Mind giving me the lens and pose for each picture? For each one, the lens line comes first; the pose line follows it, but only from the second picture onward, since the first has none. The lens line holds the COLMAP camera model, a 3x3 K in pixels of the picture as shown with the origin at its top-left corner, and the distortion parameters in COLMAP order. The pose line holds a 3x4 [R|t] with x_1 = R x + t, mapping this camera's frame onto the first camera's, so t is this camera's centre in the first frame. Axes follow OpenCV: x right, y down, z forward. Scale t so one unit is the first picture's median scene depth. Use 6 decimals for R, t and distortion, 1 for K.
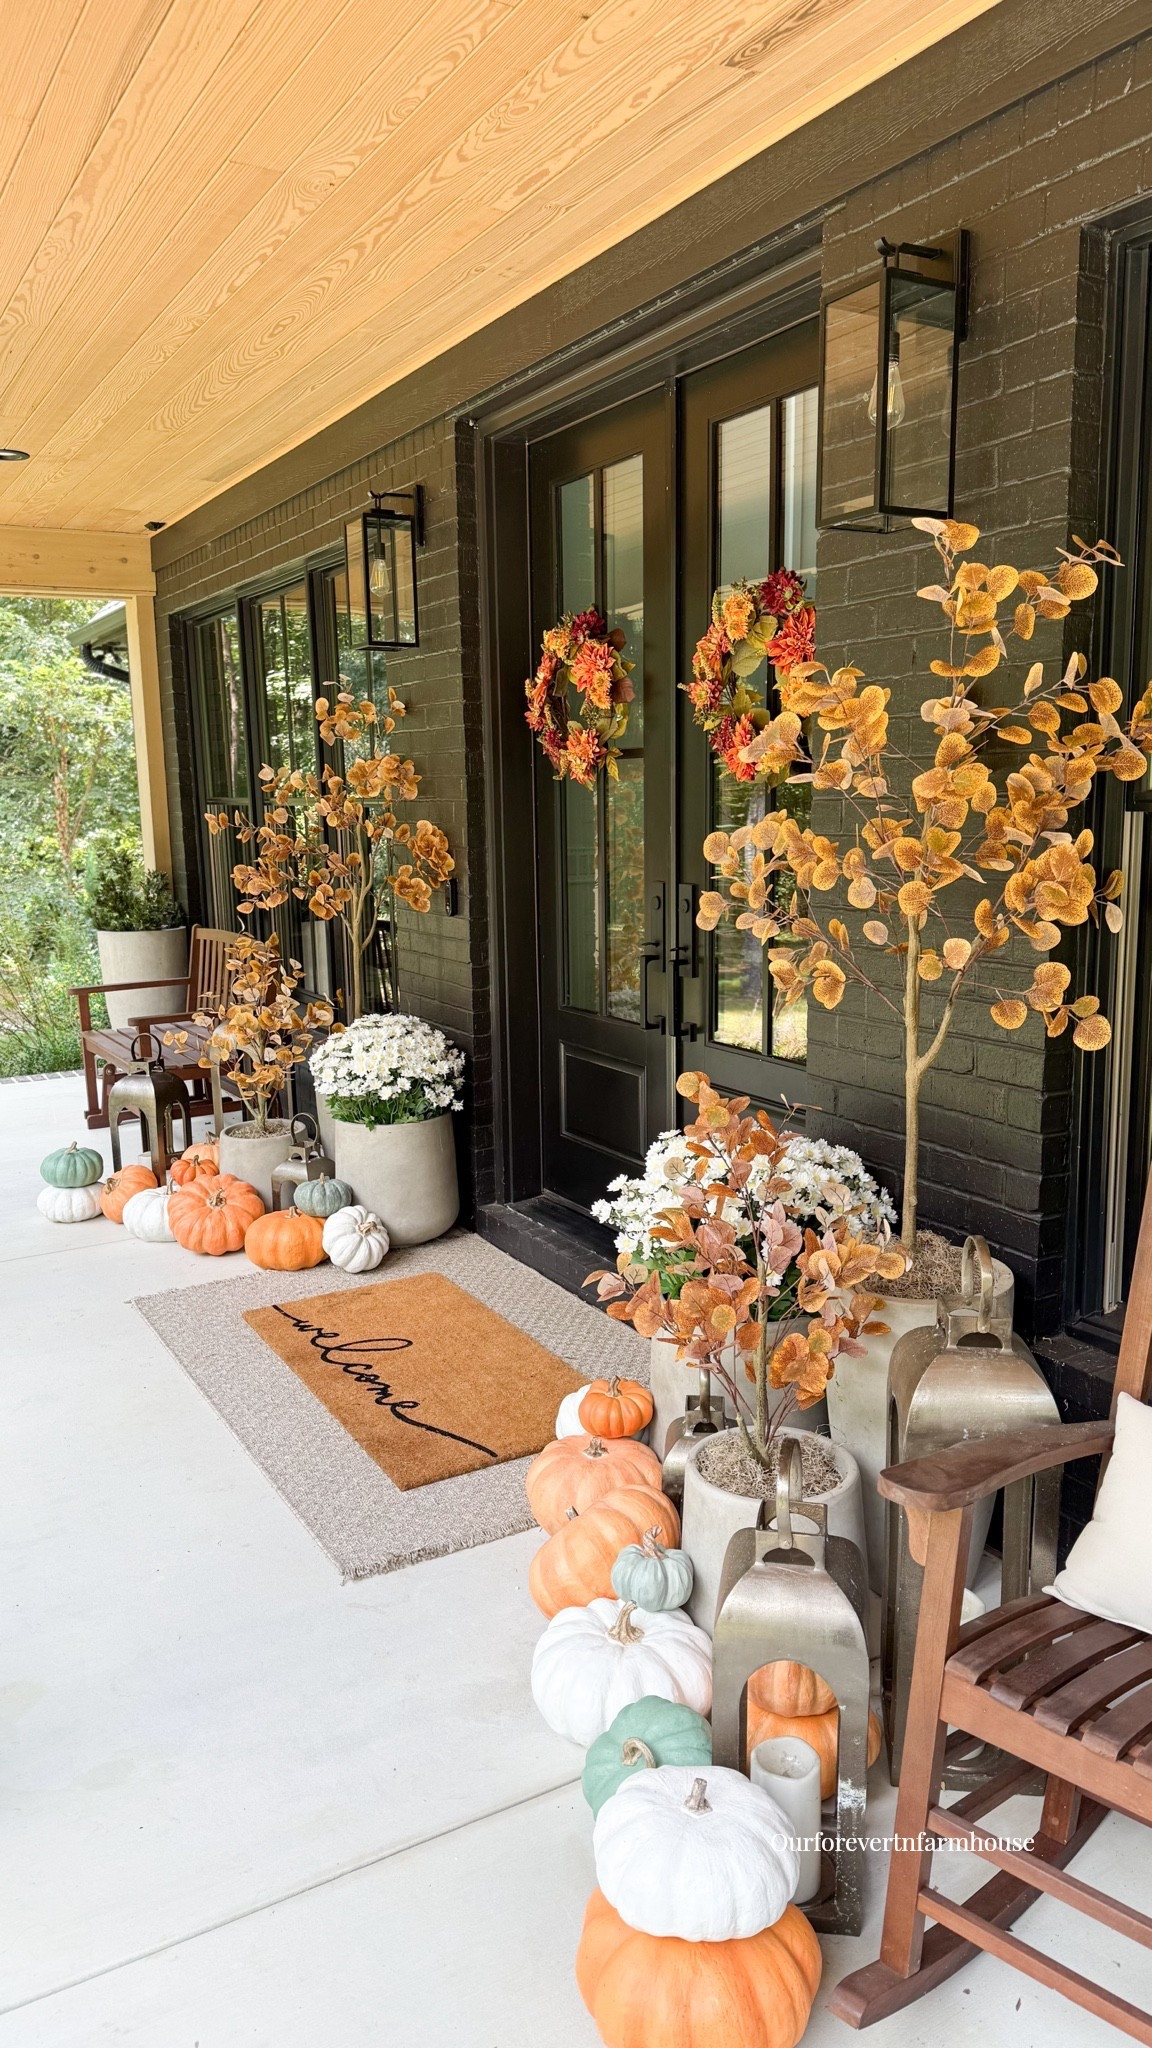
lens RADIAL K [[1415.9, 0, 570.3], [0, 1415.9, 1013.4], [0, 0, 1]] dist [0.051231, -0.066019]
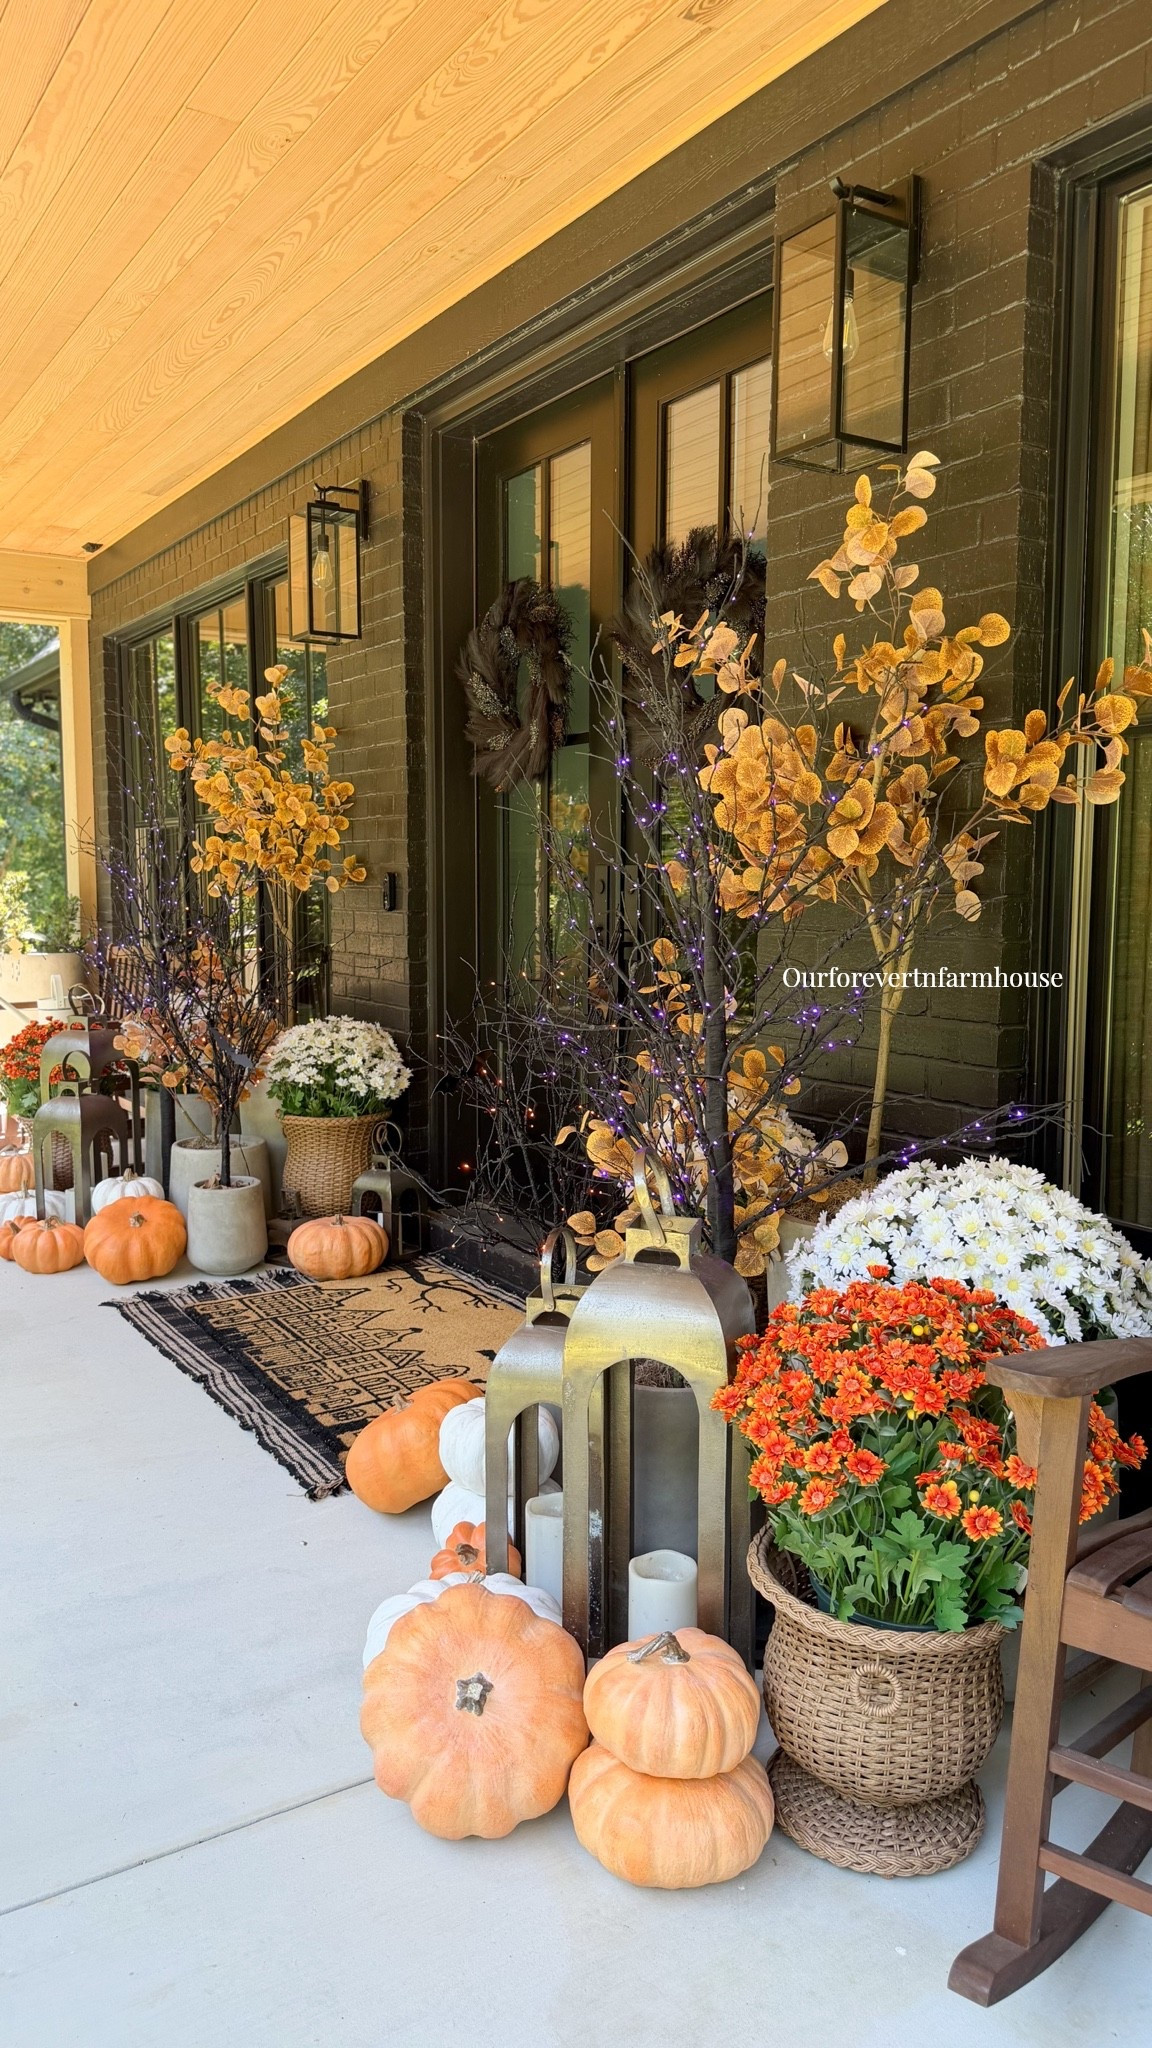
lens RADIAL K [[1415.9, 0, 571.4], [0, 1415.9, 1028.9], [0, 0, 1]] dist [0.051231, -0.066019]
pose [[0.998498, 0.015333, 0.052592, -0.010878], [-0.011709, 0.997580, -0.068540, 0.101309], [-0.053515, 0.067822, 0.996261, 0.031363]]
